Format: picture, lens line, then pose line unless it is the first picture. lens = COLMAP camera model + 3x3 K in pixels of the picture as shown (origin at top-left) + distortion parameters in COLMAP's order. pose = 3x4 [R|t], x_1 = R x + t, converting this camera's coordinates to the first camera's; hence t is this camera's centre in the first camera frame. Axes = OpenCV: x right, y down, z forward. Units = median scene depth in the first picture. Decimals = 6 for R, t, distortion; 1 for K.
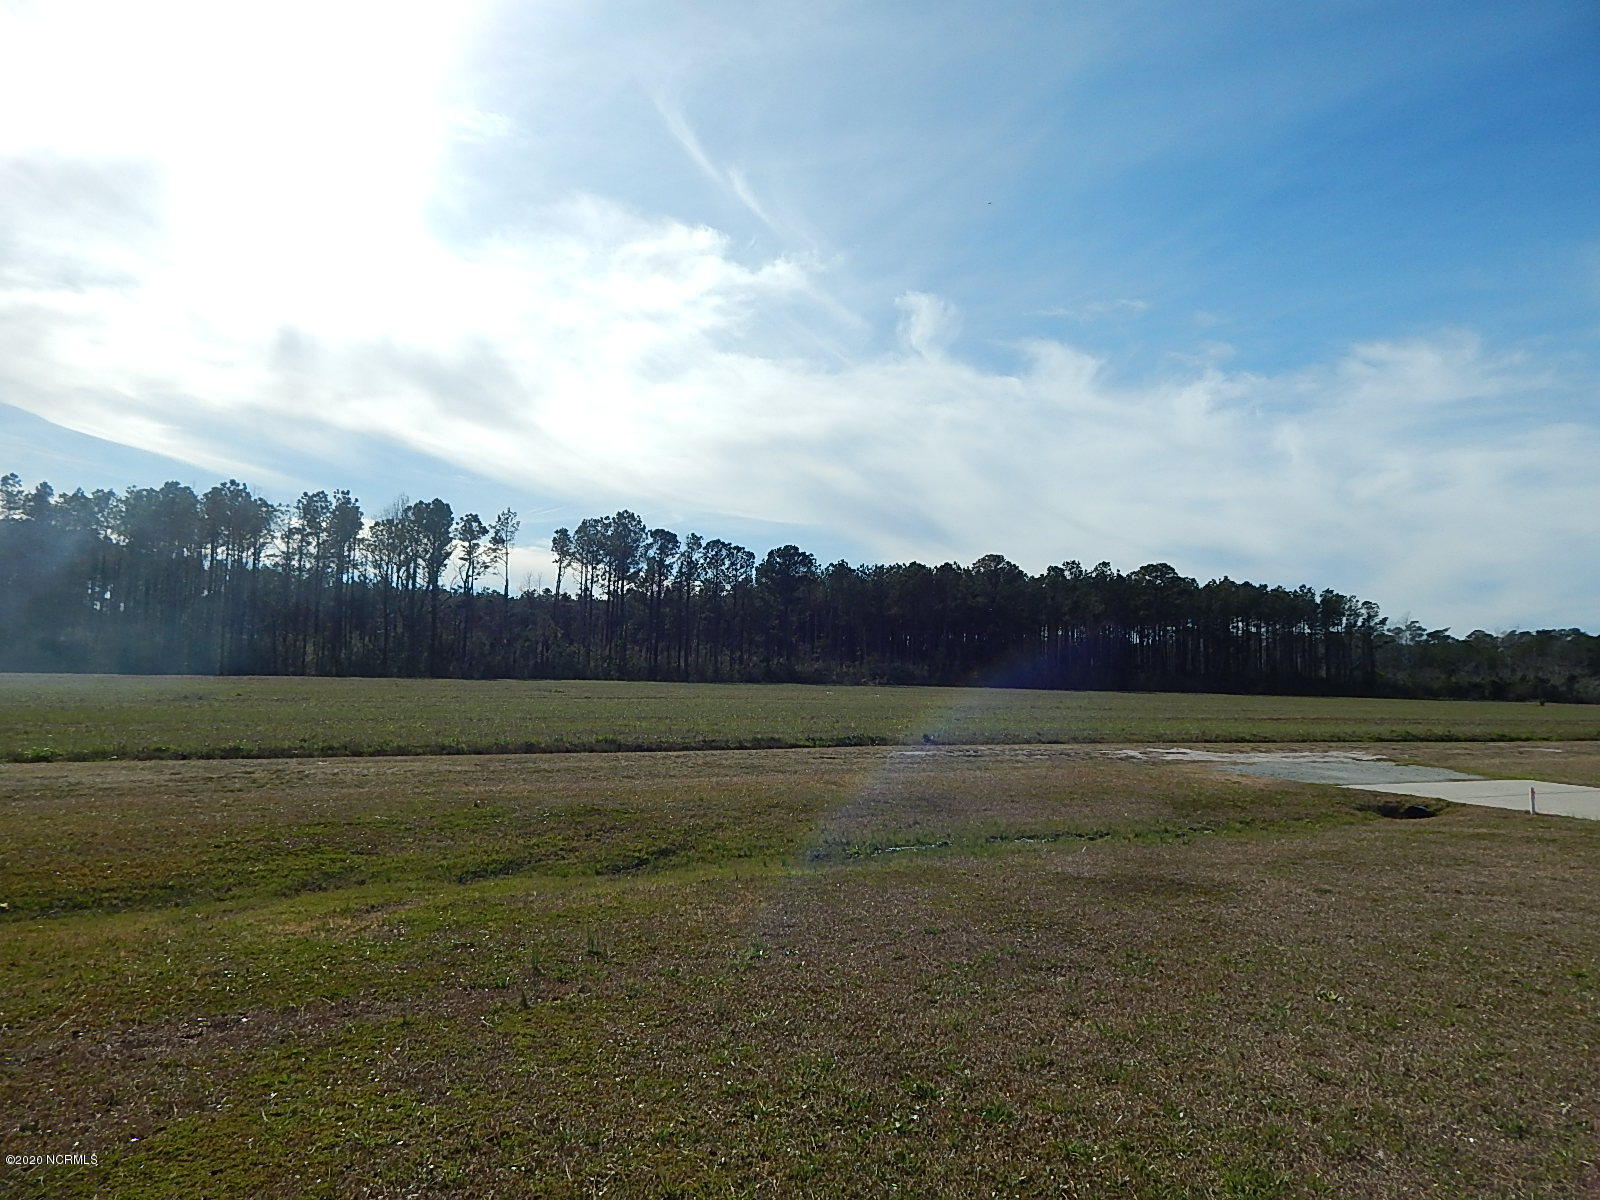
lens RADIAL K [[1047.3, 0, 794.0], [0, 1047.3, 592.6], [0, 0, 1]] dist [0.024232, -0.011308]
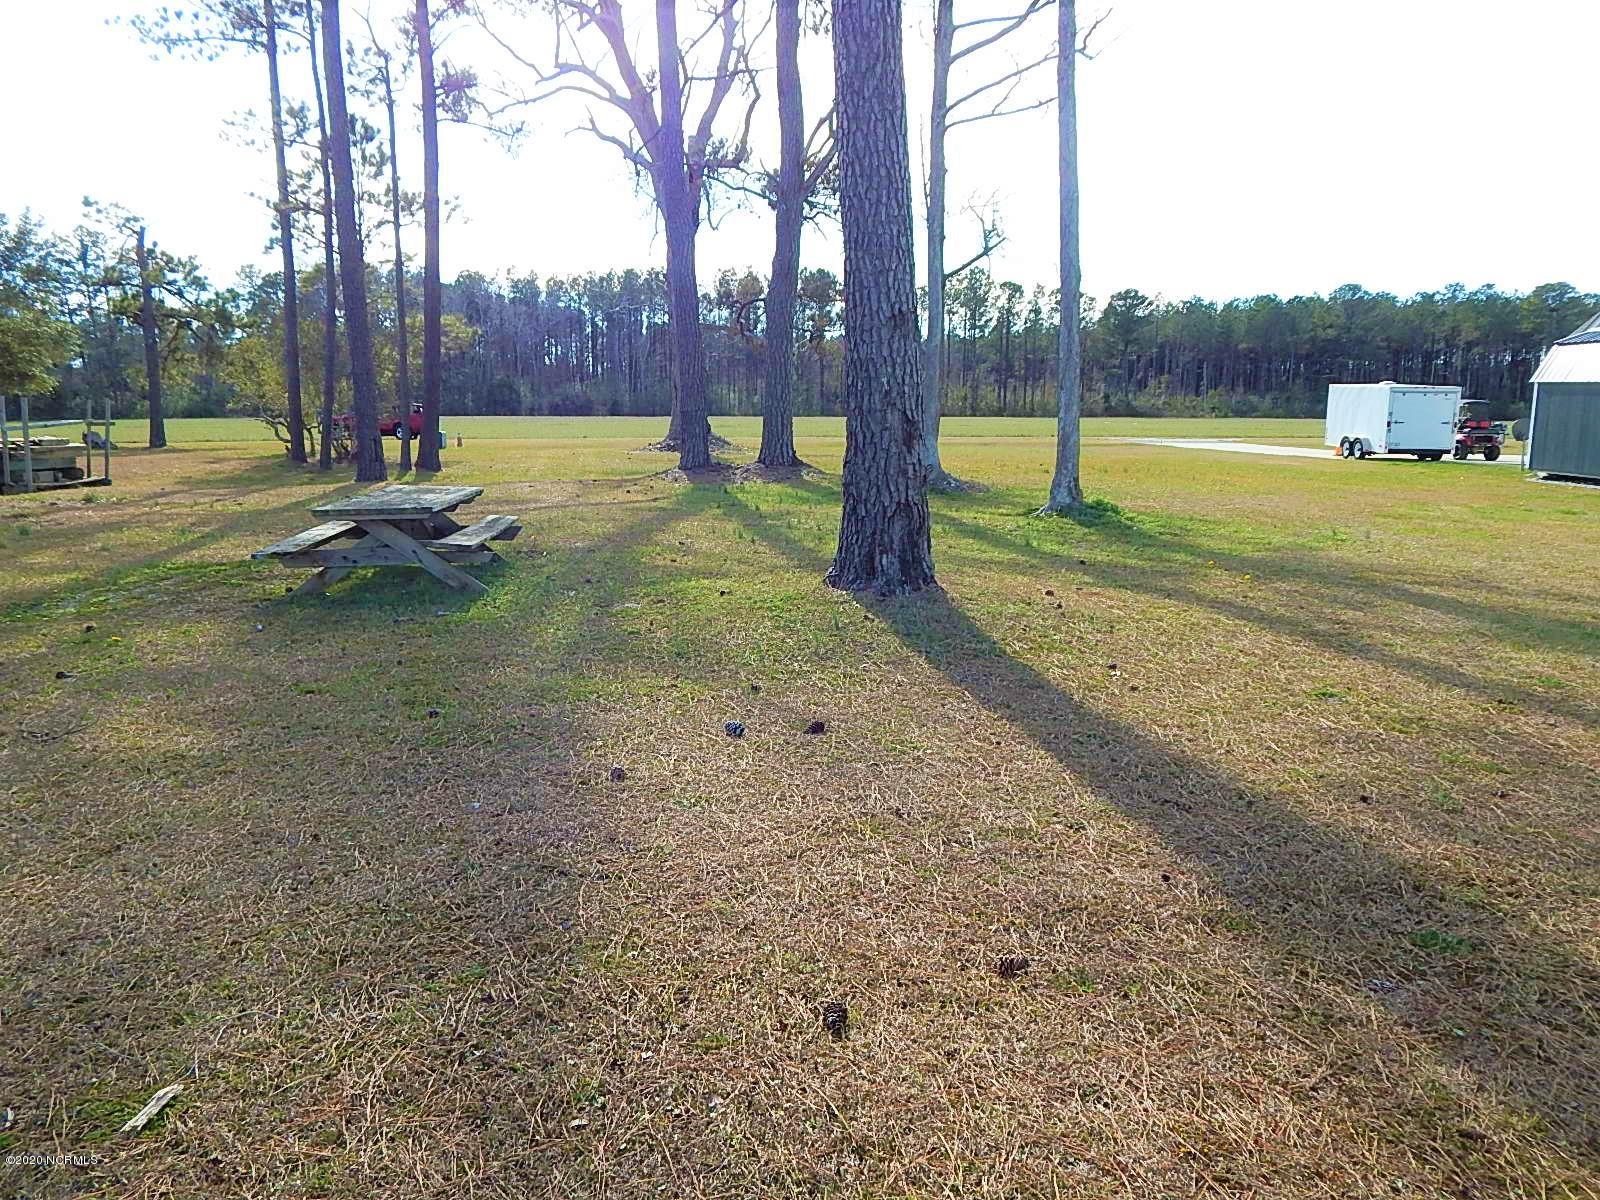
lens RADIAL K [[1169.9, 0, 803.0], [0, 1169.9, 595.9], [0, 0, 1]] dist [-0.028112, 0.011488]
pose [[0.944482, 0.034335, -0.326764, 0.084473], [0.043372, 0.972793, 0.227579, -0.026240], [0.325687, -0.229117, 0.917297, -0.293806]]
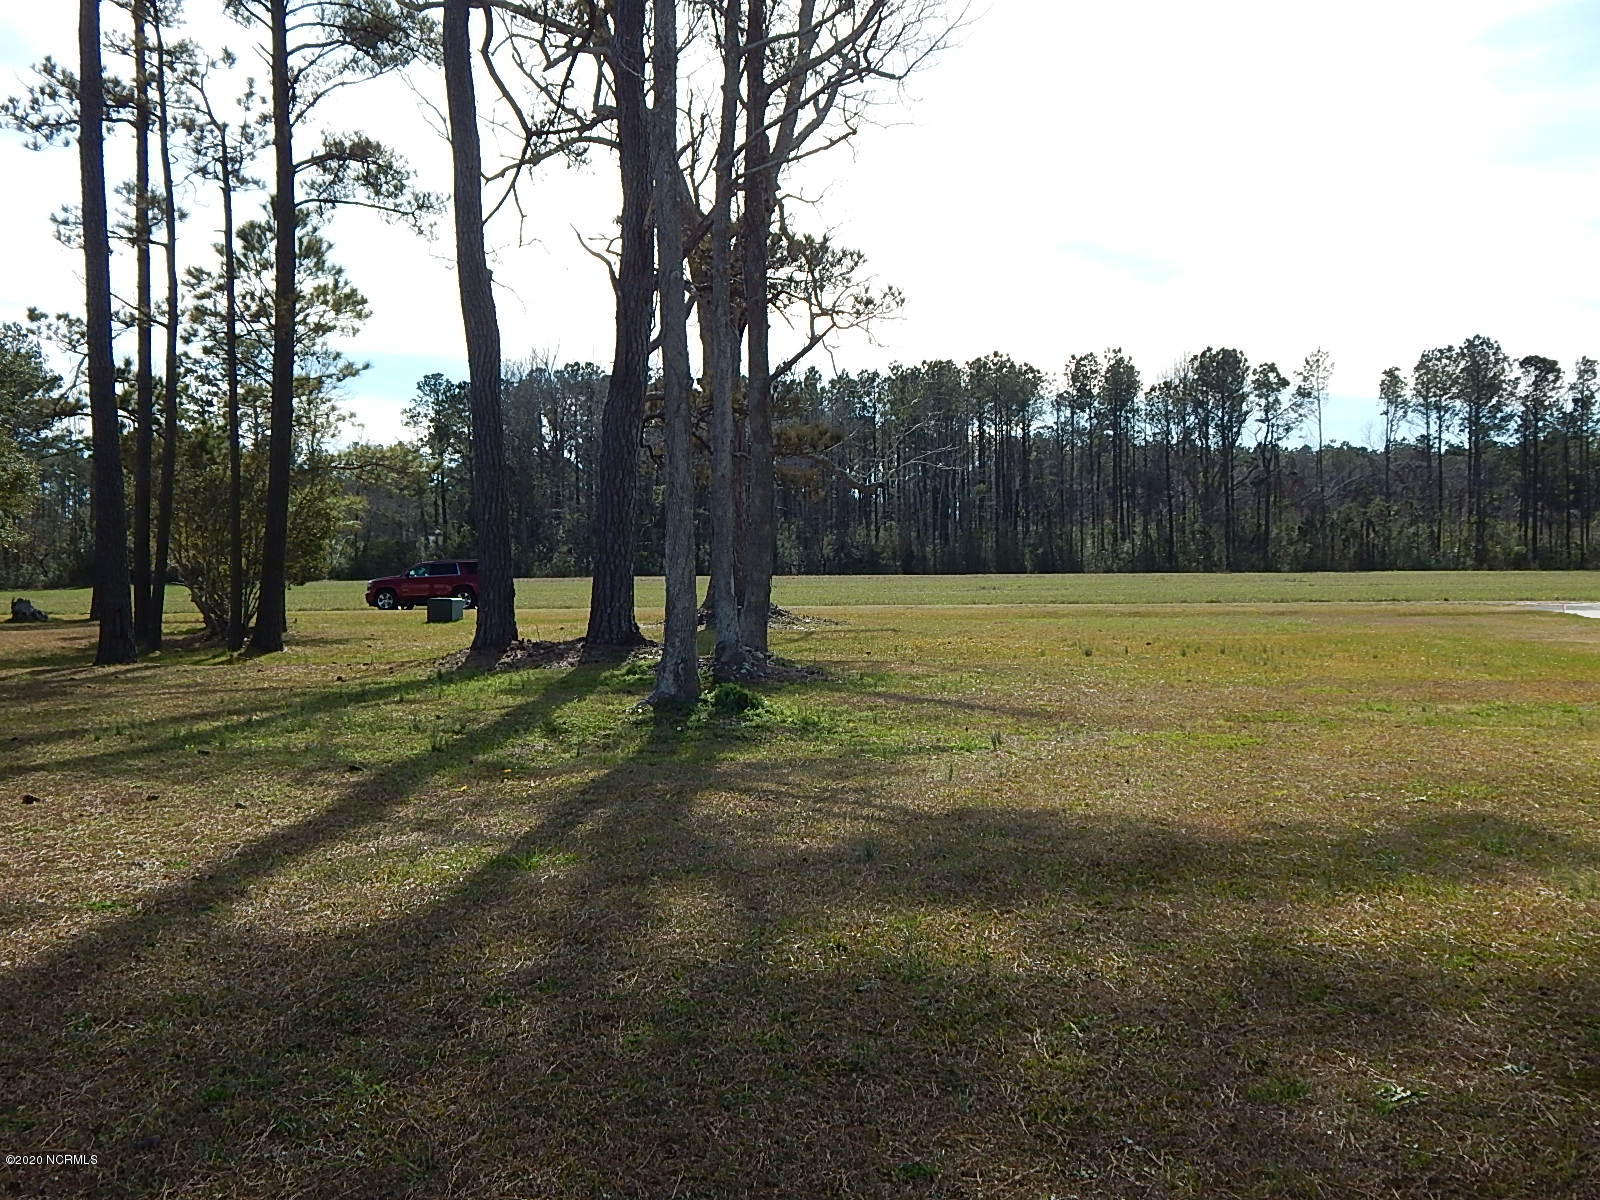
lens RADIAL K [[1789.3, 0, 791.4], [0, 1789.3, 603.4], [0, 0, 1]] dist [-0.022697, 0.000000]
pose [[0.819857, -0.014242, -0.572391, 0.145928], [0.071602, 0.994393, 0.077817, -0.023658], [0.568073, -0.104783, 0.816280, -0.274954]]
